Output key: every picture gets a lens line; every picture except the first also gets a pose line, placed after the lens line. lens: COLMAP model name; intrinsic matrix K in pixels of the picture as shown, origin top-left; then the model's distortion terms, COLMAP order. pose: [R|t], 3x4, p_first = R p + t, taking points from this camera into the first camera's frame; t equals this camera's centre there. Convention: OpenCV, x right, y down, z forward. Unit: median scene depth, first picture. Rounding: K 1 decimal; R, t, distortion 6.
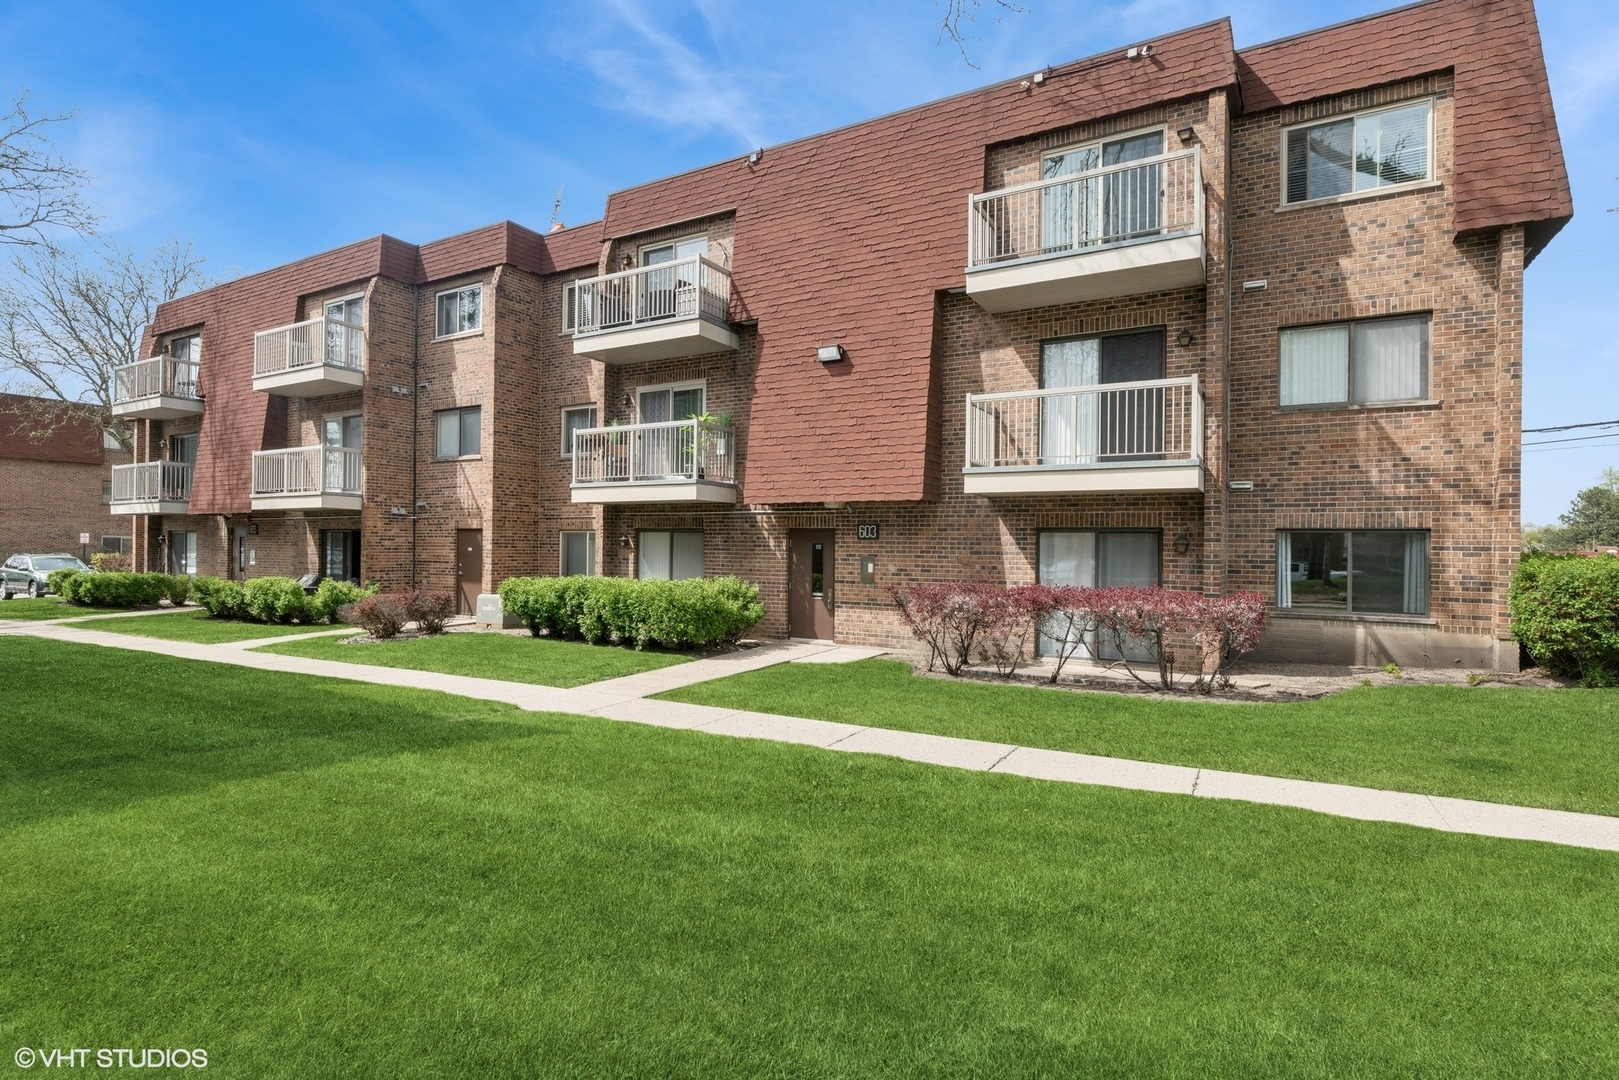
lens RADIAL K [[793.1, 0, 809.5], [0, 793.1, 547.2], [0, 0, 1]] dist [-0.002555, 0.003040]
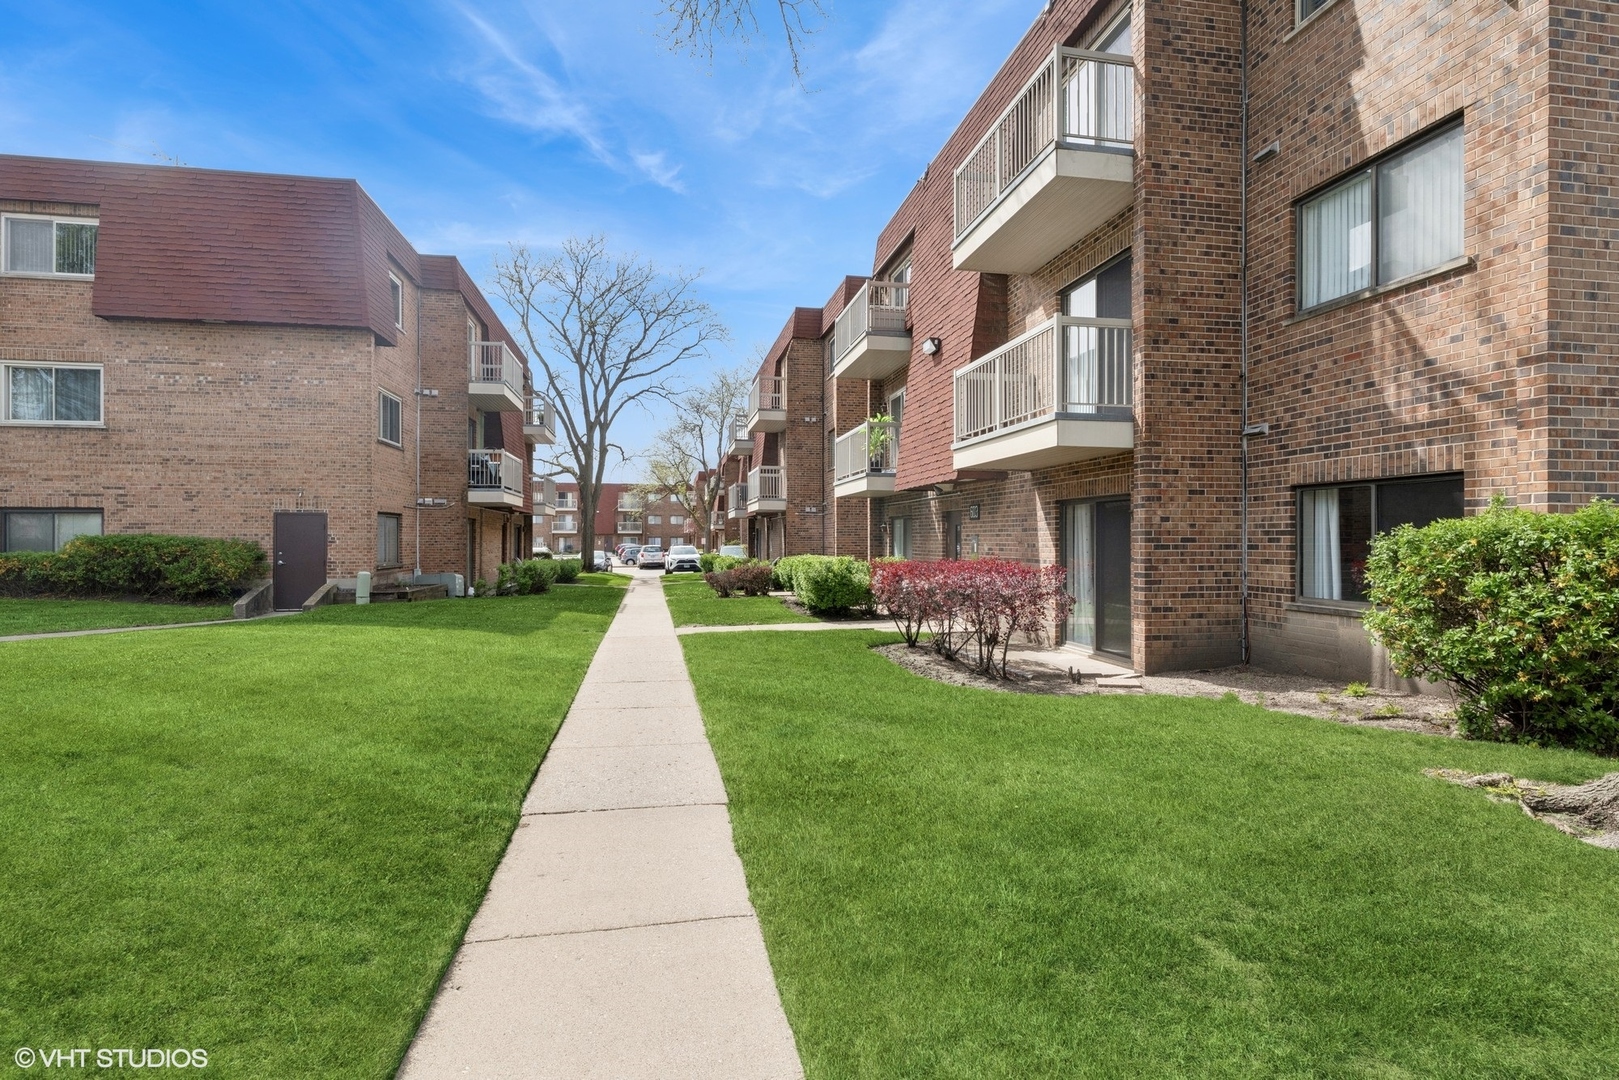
lens RADIAL K [[793.1, 0, 809.7], [0, 793.1, 539.7], [0, 0, 1]] dist [-0.002555, 0.003040]
pose [[0.651116, -0.011930, -0.758884, 0.886544], [0.009216, 0.999927, -0.007812, 0.027865], [0.758922, -0.001907, 0.651178, 0.220522]]
